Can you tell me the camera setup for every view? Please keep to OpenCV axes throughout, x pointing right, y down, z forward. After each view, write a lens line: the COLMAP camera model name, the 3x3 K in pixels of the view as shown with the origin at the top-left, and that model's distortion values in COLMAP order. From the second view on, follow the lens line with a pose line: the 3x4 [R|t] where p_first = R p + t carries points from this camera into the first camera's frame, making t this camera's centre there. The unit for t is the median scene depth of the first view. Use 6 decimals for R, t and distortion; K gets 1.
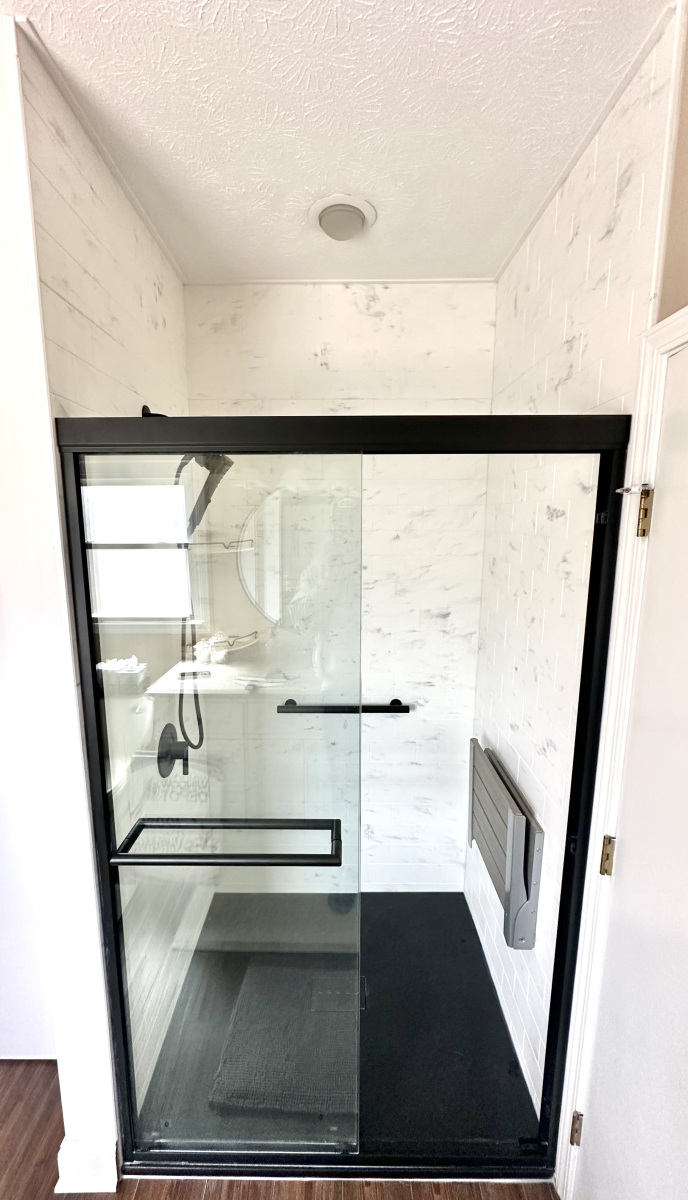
lens RADIAL K [[484.1, 0, 343.6], [0, 484.1, 599.2], [0, 0, 1]] dist [-0.003038, -0.000065]
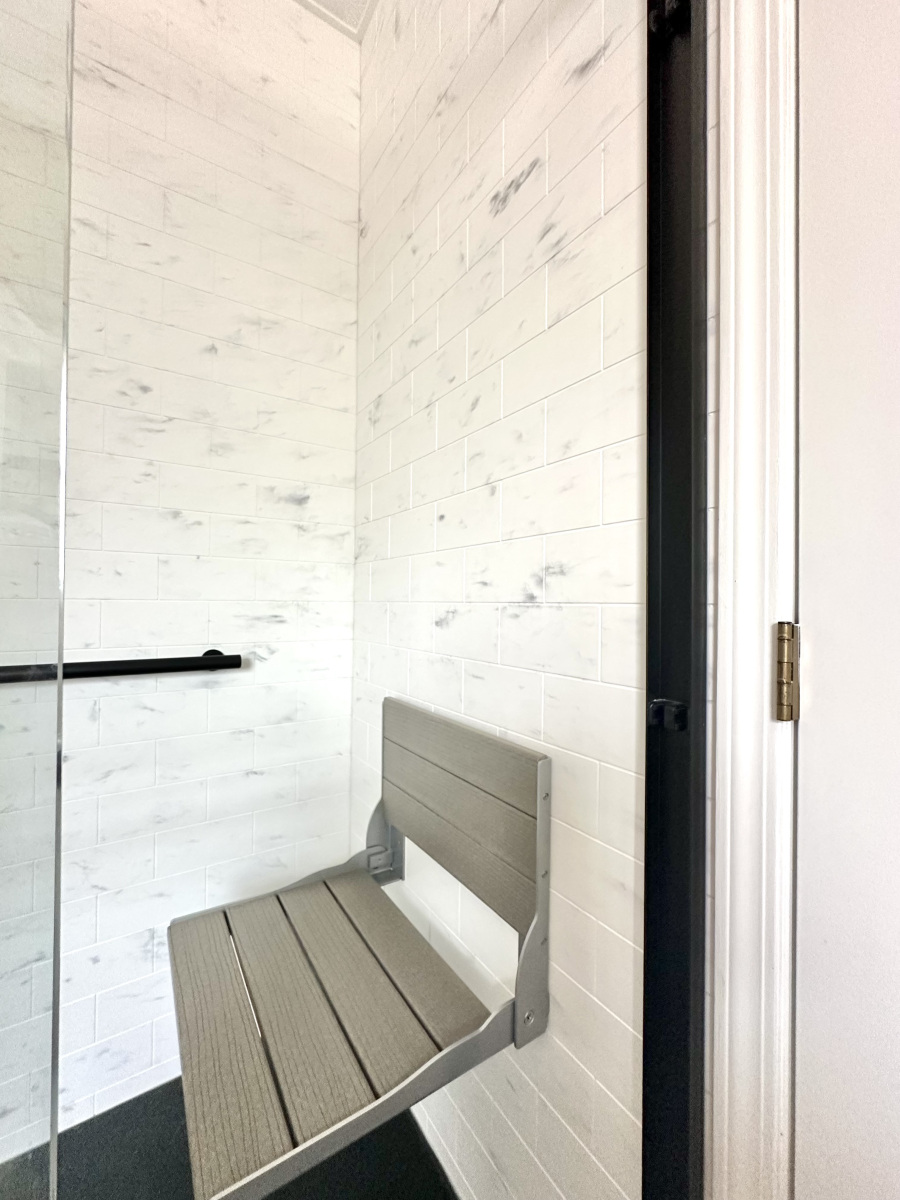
lens RADIAL K [[475.6, 0, 451.4], [0, 475.6, 594.8], [0, 0, 1]] dist [-0.006344, 0.000112]
pose [[0.835599, 0.009714, 0.549254, 0.041192], [0.088376, 0.984443, -0.151859, 0.258588], [-0.542185, 0.175434, 0.821741, 0.428008]]
